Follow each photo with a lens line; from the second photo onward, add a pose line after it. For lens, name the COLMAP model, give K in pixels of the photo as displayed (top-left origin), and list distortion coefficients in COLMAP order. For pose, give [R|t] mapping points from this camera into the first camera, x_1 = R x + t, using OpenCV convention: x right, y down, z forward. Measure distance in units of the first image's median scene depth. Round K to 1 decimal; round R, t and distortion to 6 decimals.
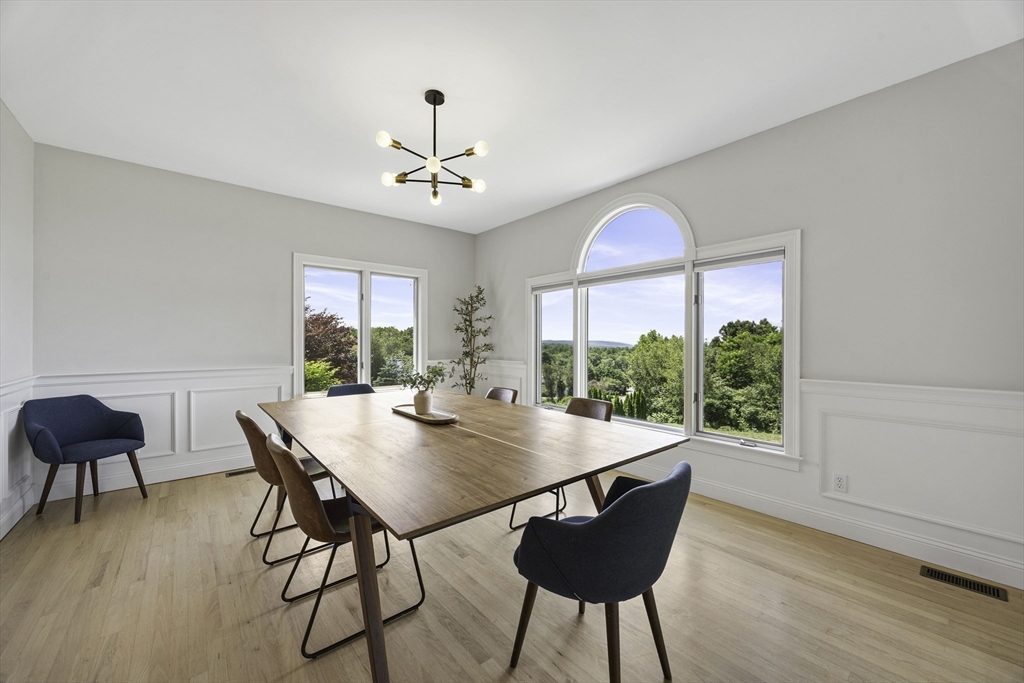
lens RADIAL K [[380.3, 0, 504.3], [0, 380.3, 335.4], [0, 0, 1]] dist [-0.003618, 0.000447]
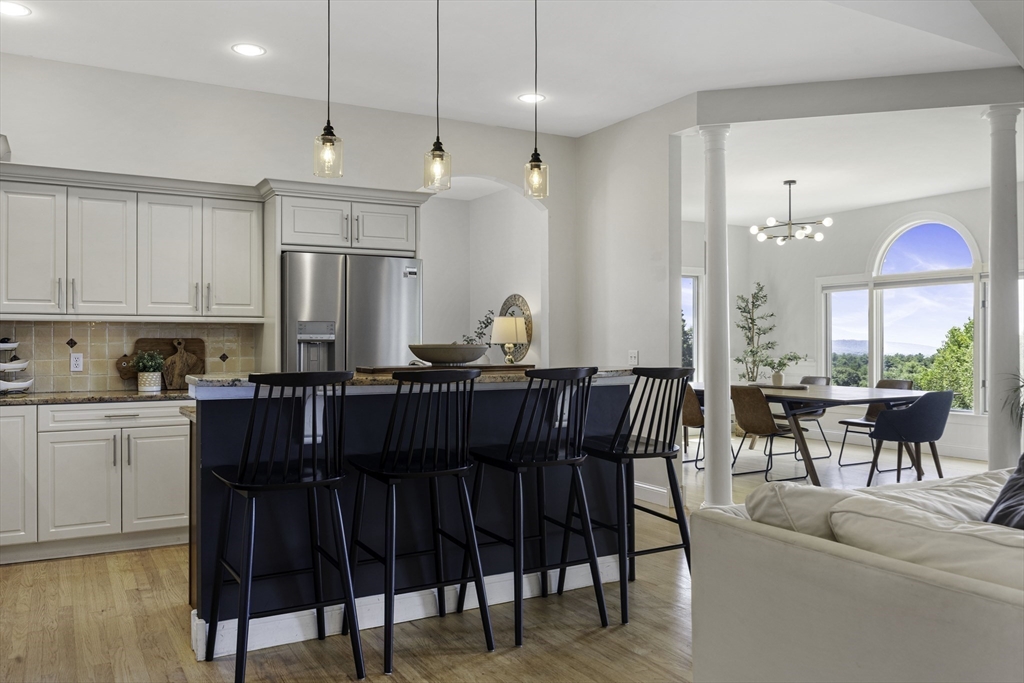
lens RADIAL K [[814.3, 0, 483.5], [0, 814.3, 337.7], [0, 0, 1]] dist [-0.007902, 0.002867]
pose [[0.983819, -0.004255, -0.179117, -0.405880], [0.005844, 0.999948, 0.008347, -0.010982], [0.179072, -0.009259, 0.983792, -1.237885]]
